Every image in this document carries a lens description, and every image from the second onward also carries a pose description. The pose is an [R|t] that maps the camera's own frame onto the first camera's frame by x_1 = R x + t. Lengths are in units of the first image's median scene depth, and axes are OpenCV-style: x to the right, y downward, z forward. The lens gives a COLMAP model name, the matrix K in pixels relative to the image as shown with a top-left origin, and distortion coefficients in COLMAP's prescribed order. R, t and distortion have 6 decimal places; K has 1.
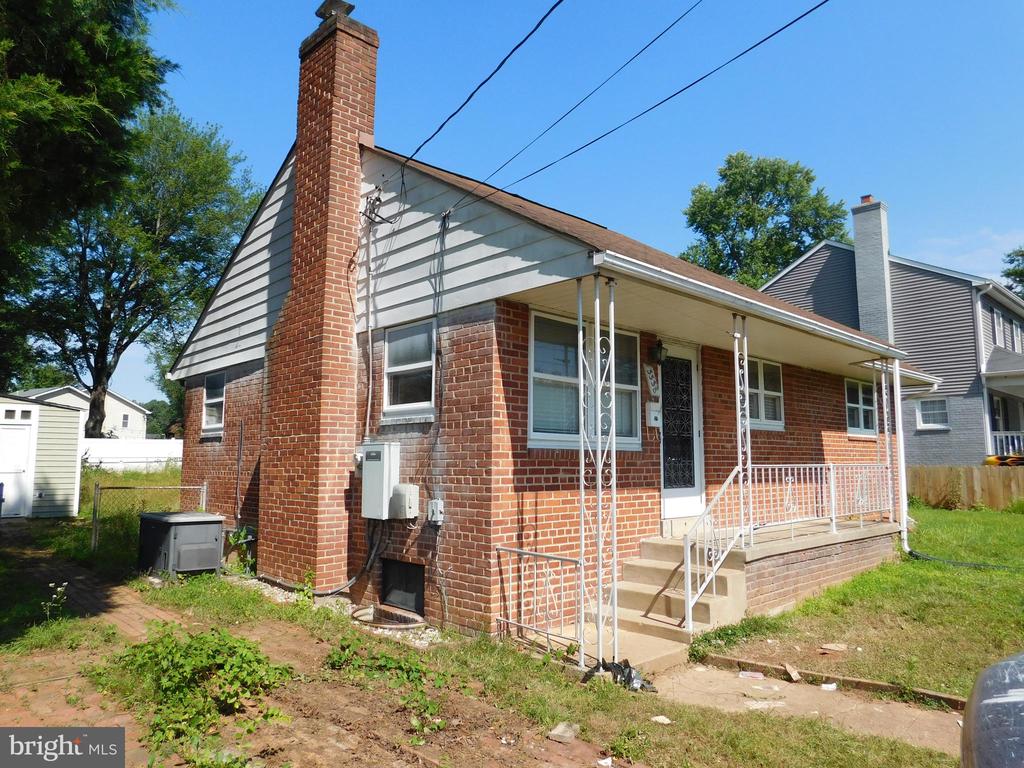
lens RADIAL K [[704.3, 0, 532.5], [0, 704.3, 384.9], [0, 0, 1]] dist [-0.036154, 0.004081]
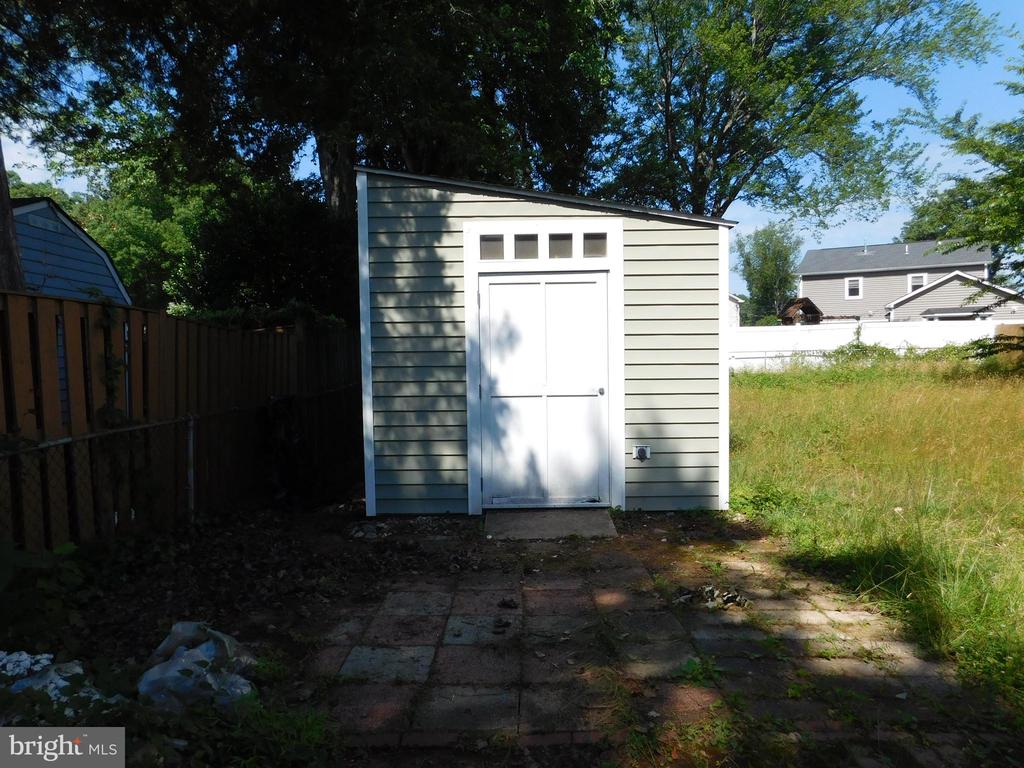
lens RADIAL K [[704.3, 0, 532.5], [0, 704.3, 384.9], [0, 0, 1]] dist [-0.036154, 0.004081]
pose [[0.717463, 0.017727, -0.696371, -0.480127], [0.089093, 0.989131, 0.116971, 0.069877], [0.690876, -0.145964, 0.708085, 0.681262]]
